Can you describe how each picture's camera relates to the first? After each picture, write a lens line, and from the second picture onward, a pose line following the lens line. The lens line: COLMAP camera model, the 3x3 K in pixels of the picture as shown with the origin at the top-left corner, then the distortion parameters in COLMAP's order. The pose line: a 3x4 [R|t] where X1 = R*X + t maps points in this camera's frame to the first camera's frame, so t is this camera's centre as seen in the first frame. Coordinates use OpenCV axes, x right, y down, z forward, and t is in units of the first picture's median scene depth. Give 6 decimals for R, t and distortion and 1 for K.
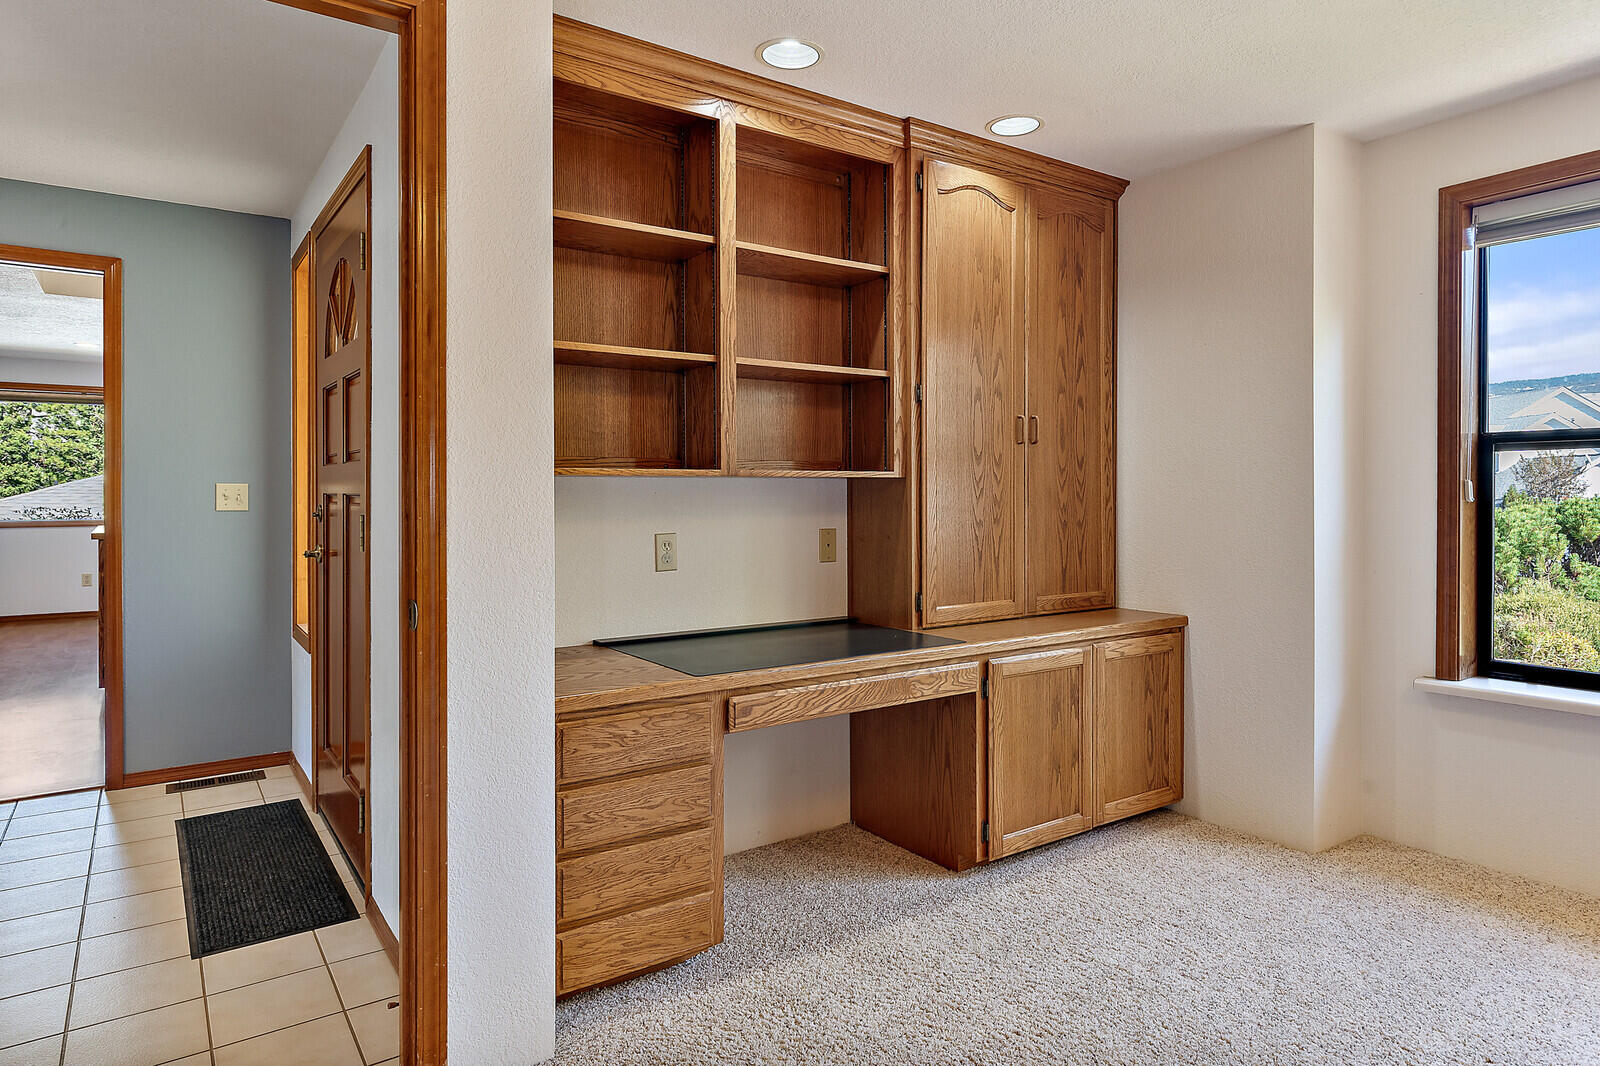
lens RADIAL K [[933.9, 0, 799.7], [0, 933.9, 491.7], [0, 0, 1]] dist [0.002742, -0.000024]
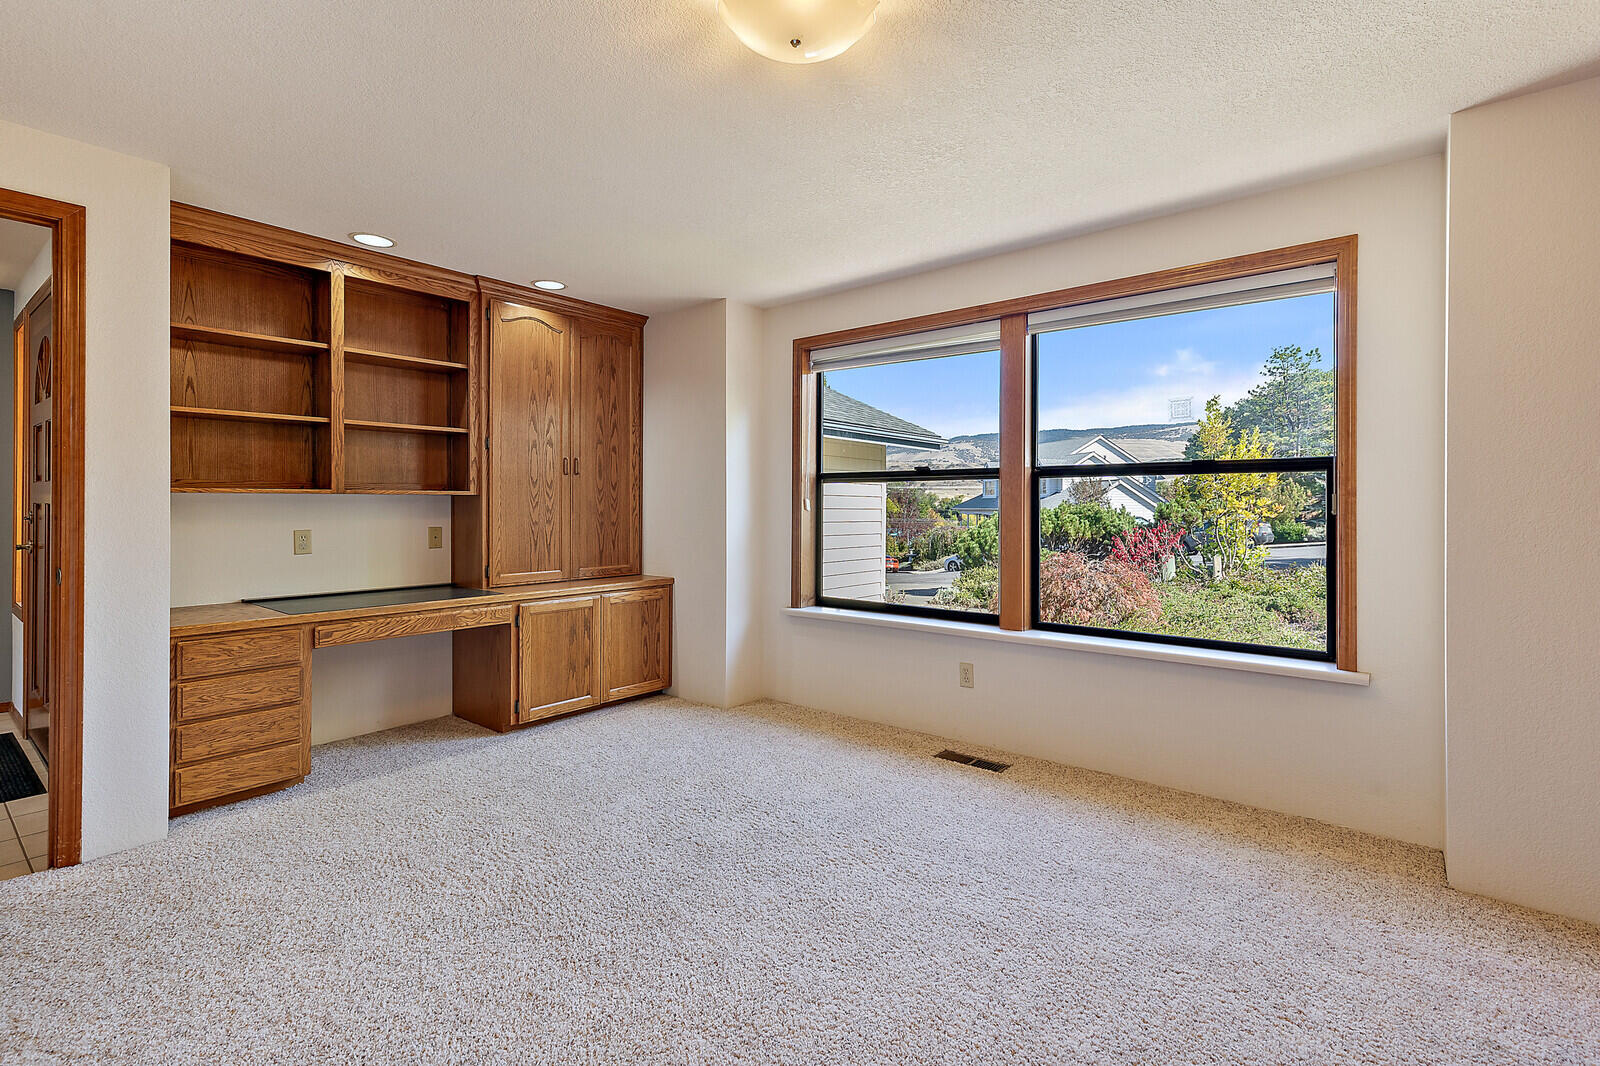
lens RADIAL K [[753.5, 0, 820.2], [0, 753.5, 498.5], [0, 0, 1]] dist [0.008007, -0.000882]
pose [[0.961758, 0.006592, 0.273820, 0.325658], [-0.005270, 0.999971, -0.005562, -0.004888], [-0.273849, 0.003906, 0.961765, -0.425087]]
